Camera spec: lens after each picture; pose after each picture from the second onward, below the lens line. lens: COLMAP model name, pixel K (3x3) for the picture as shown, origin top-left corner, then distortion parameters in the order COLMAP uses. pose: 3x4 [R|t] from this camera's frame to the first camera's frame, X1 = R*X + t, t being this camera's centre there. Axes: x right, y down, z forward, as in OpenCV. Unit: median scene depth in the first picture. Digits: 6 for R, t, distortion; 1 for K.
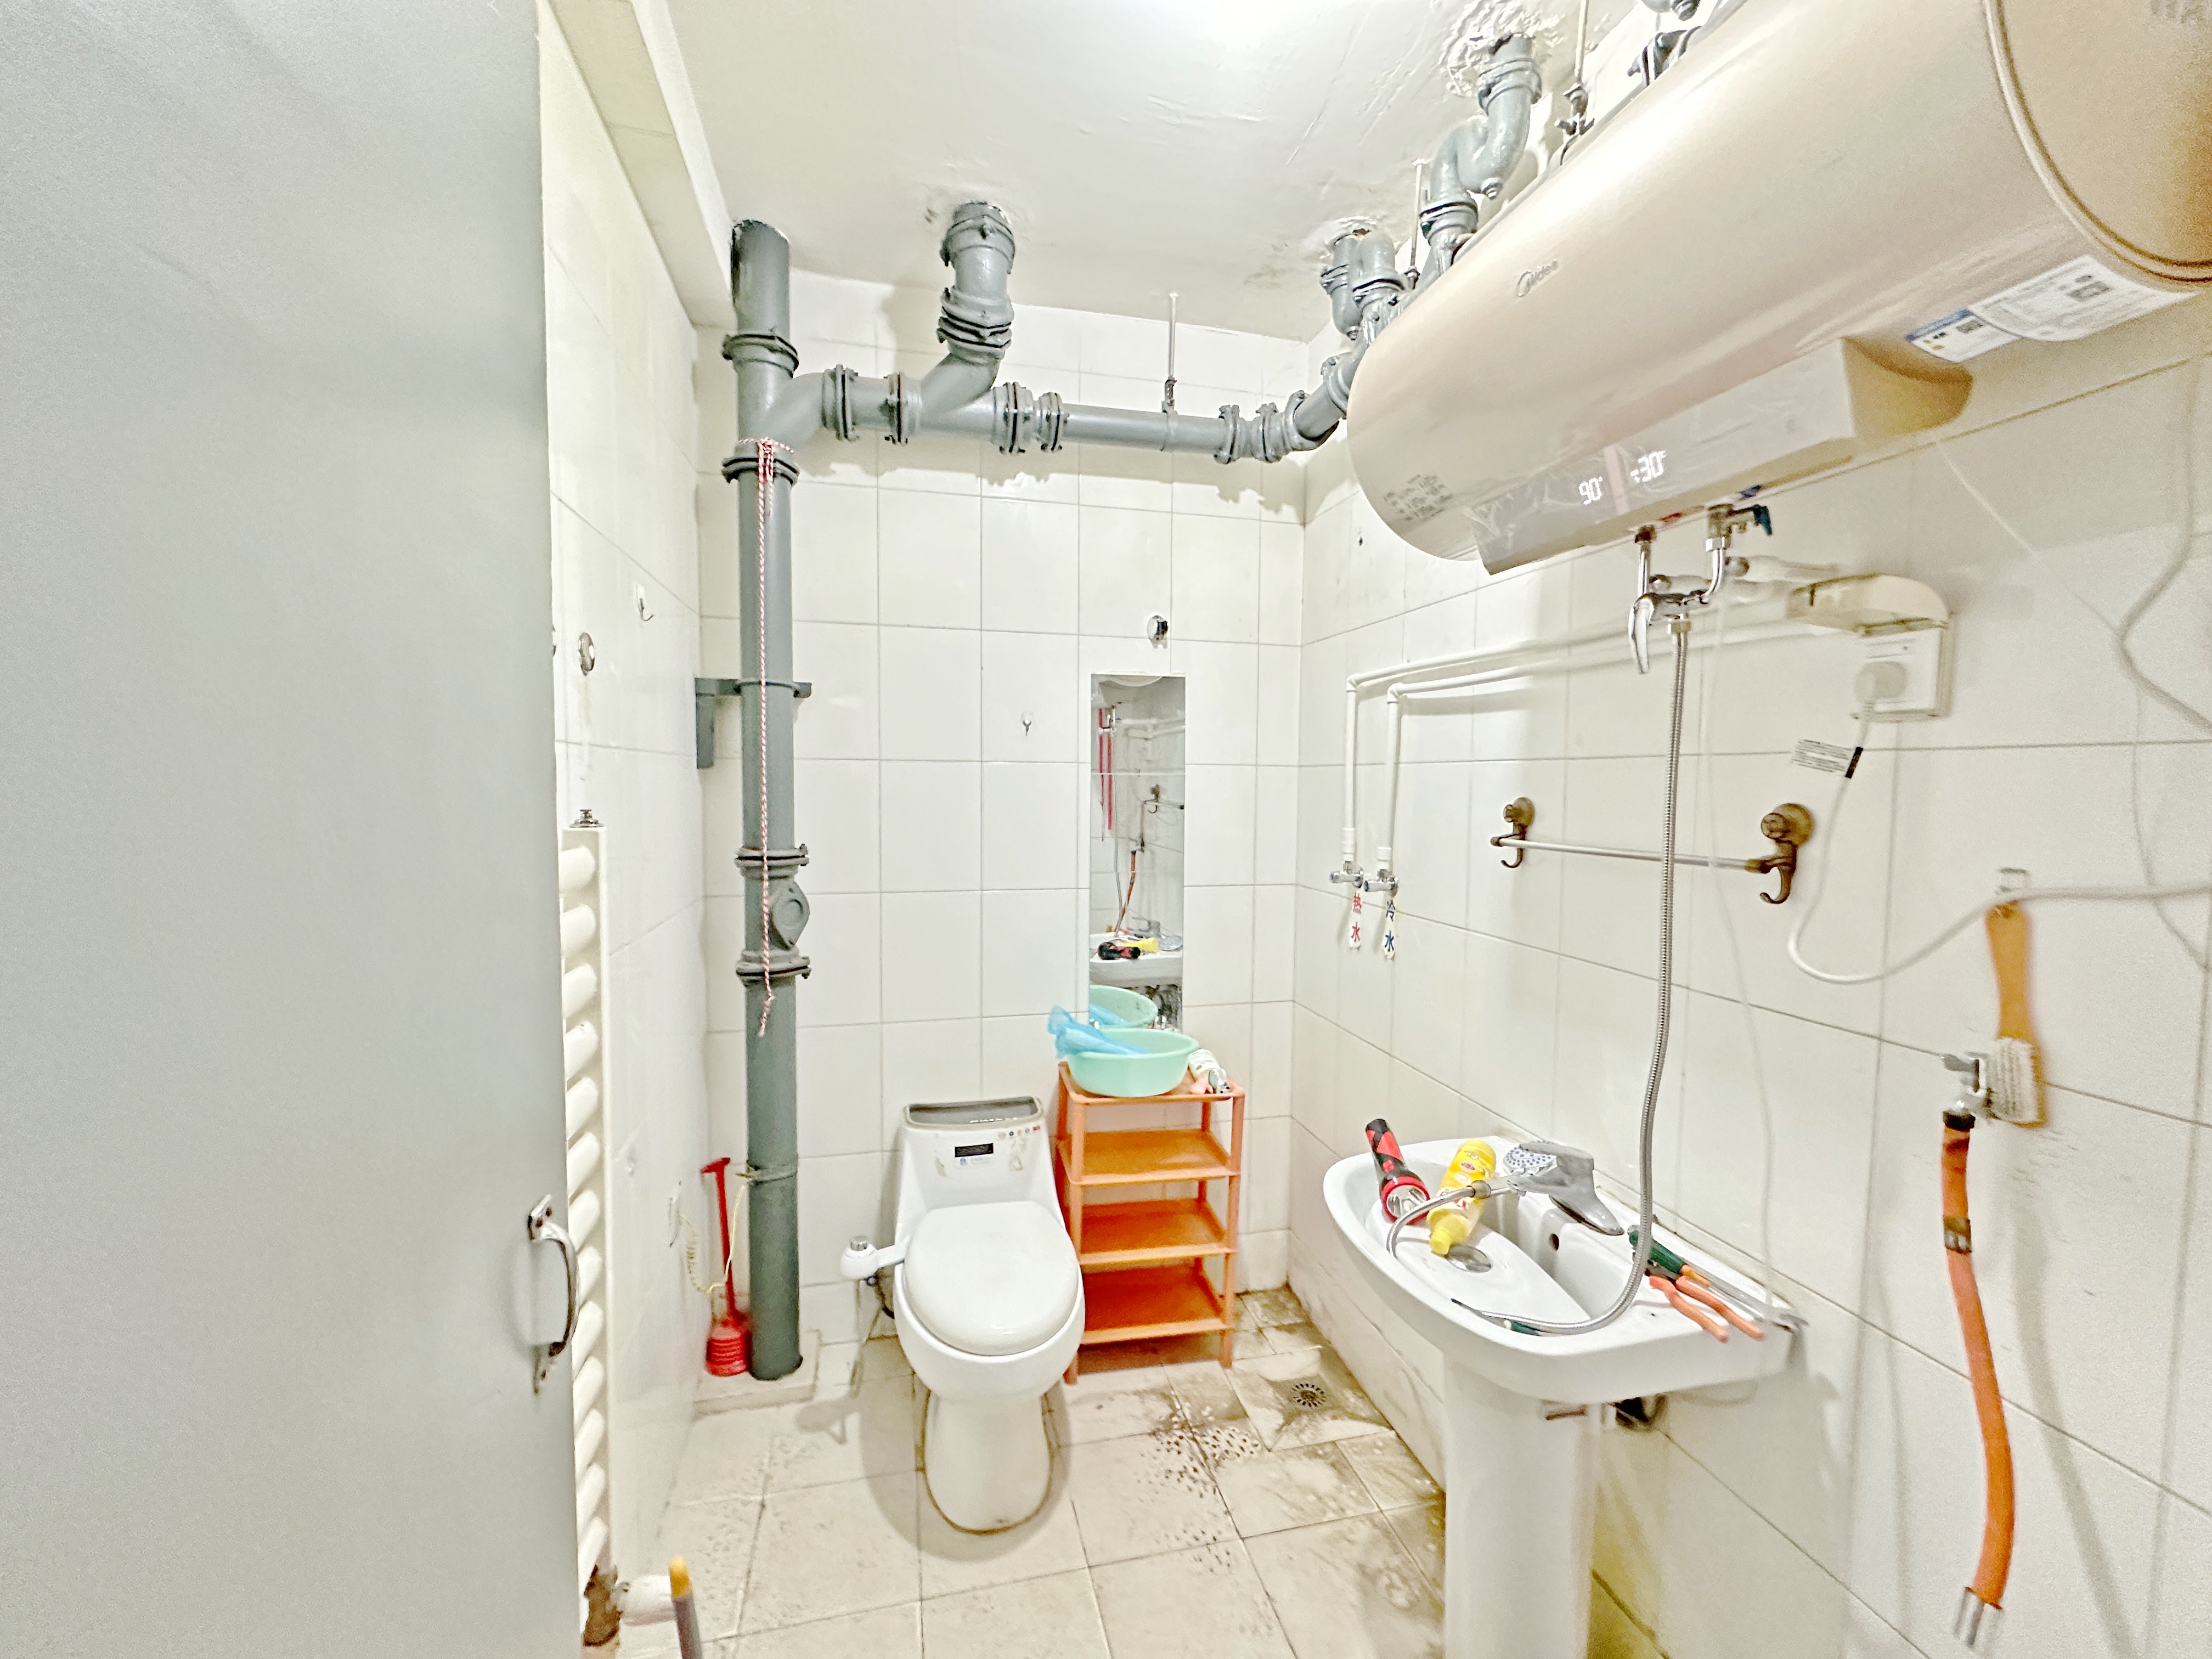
lens RADIAL K [[885.9, 0, 1115.2], [0, 885.9, 831.8], [0, 0, 1]] dist [-0.003204, -0.000288]
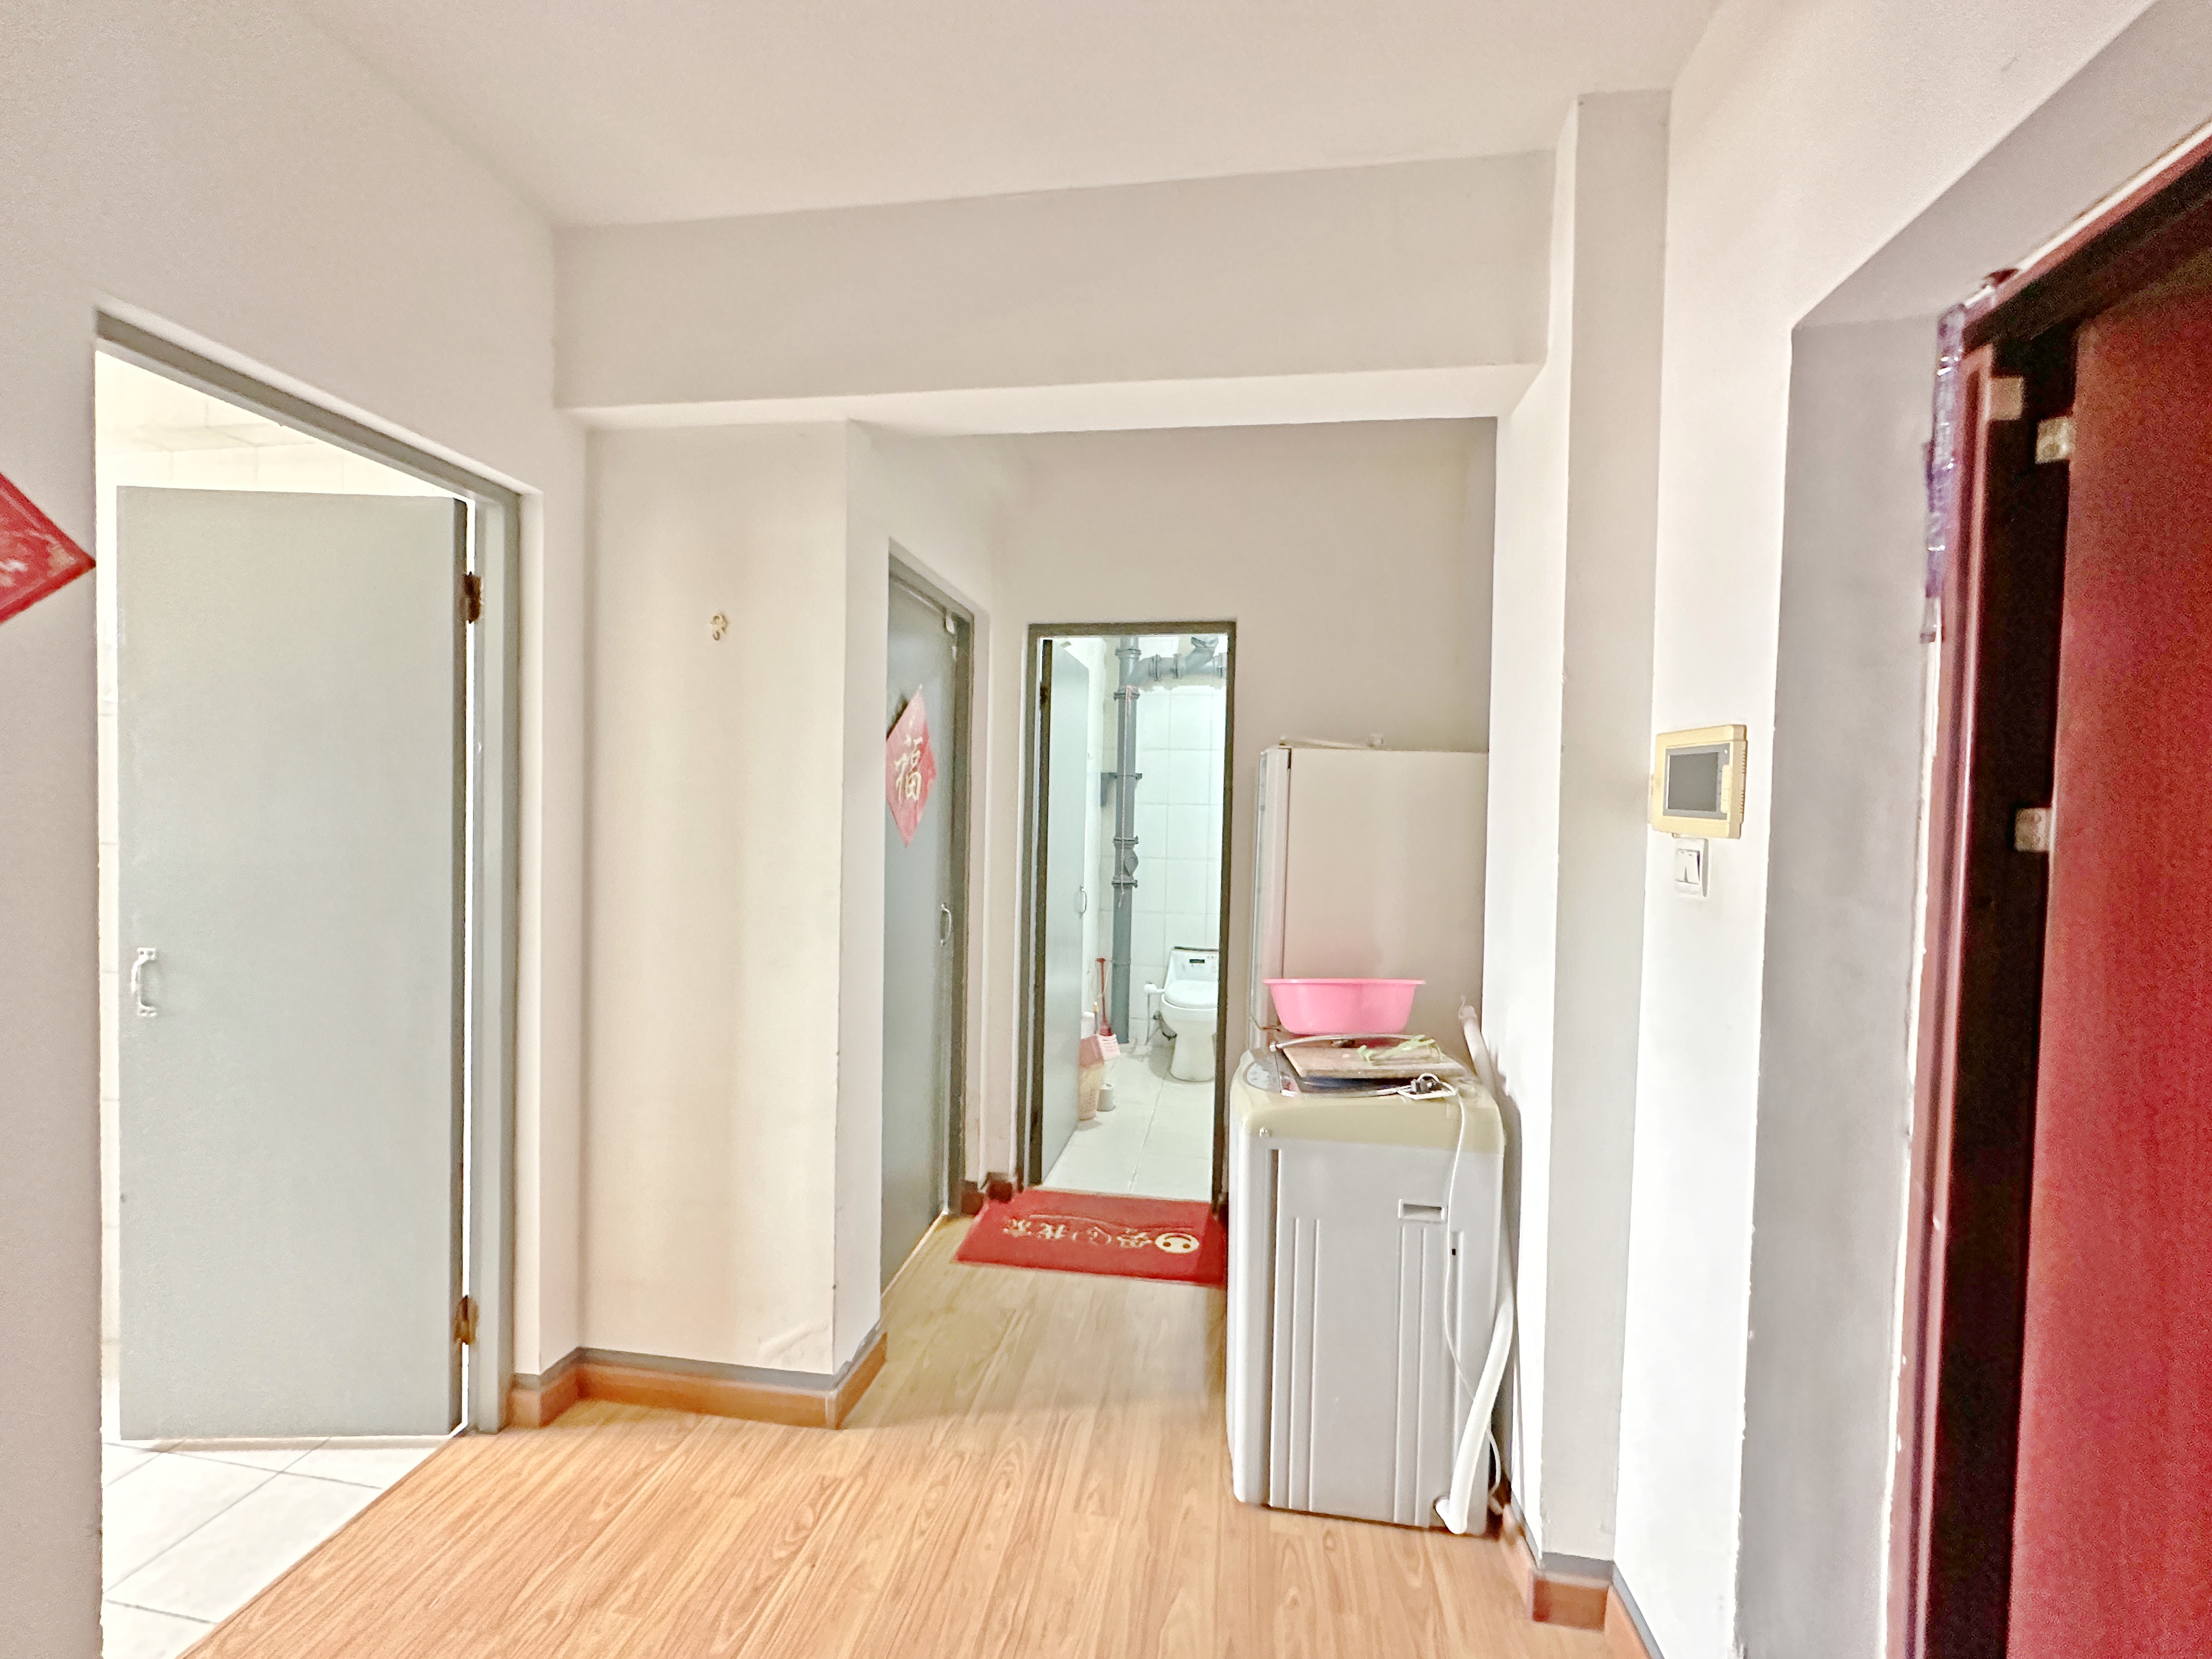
lens RADIAL K [[885.9, 0, 1106.3], [0, 885.9, 828.1], [0, 0, 1]] dist [-0.003204, -0.000288]
pose [[0.918083, 0.021311, -0.395815, 0.602313], [-0.035900, 0.998920, -0.029488, 0.071772], [0.394760, 0.041282, 0.917857, -1.442833]]
